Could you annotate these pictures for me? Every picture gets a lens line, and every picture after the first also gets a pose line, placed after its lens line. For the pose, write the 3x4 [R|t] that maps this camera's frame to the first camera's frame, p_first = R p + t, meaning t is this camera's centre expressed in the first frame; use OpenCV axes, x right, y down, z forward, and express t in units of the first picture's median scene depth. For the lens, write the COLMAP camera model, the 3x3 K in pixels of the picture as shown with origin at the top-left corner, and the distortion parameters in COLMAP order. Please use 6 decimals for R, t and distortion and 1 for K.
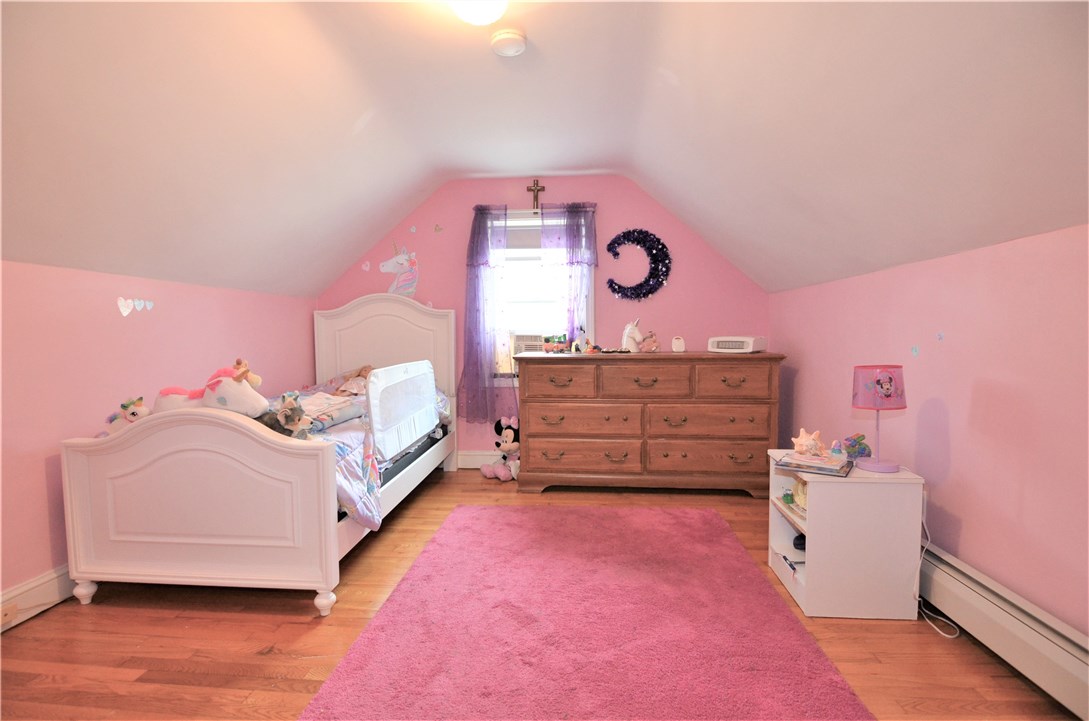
lens RADIAL K [[525.5, 0, 544.5], [0, 525.5, 360.5], [0, 0, 1]] dist [-0.000289, -0.014395]
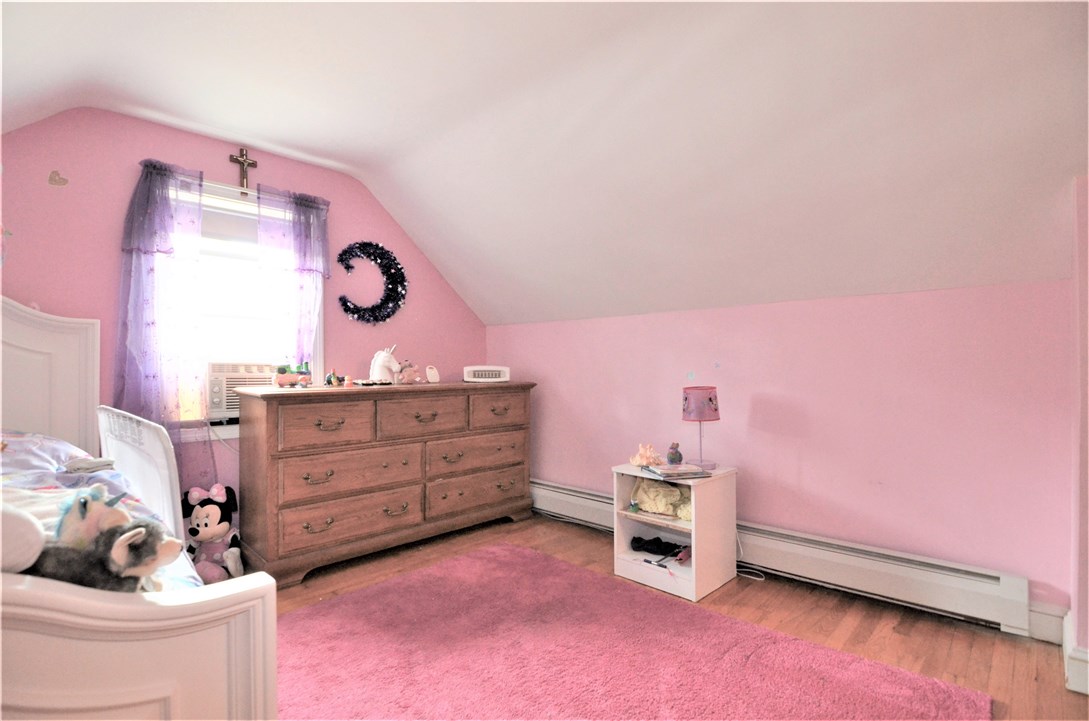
lens RADIAL K [[525.5, 0, 544.5], [0, 525.5, 360.5], [0, 0, 1]] dist [-0.000289, -0.014395]
pose [[0.632964, 0.011626, 0.774094, -0.340673], [0.037130, 0.998281, -0.045354, -0.005964], [-0.773291, 0.057450, 0.631444, 0.265889]]
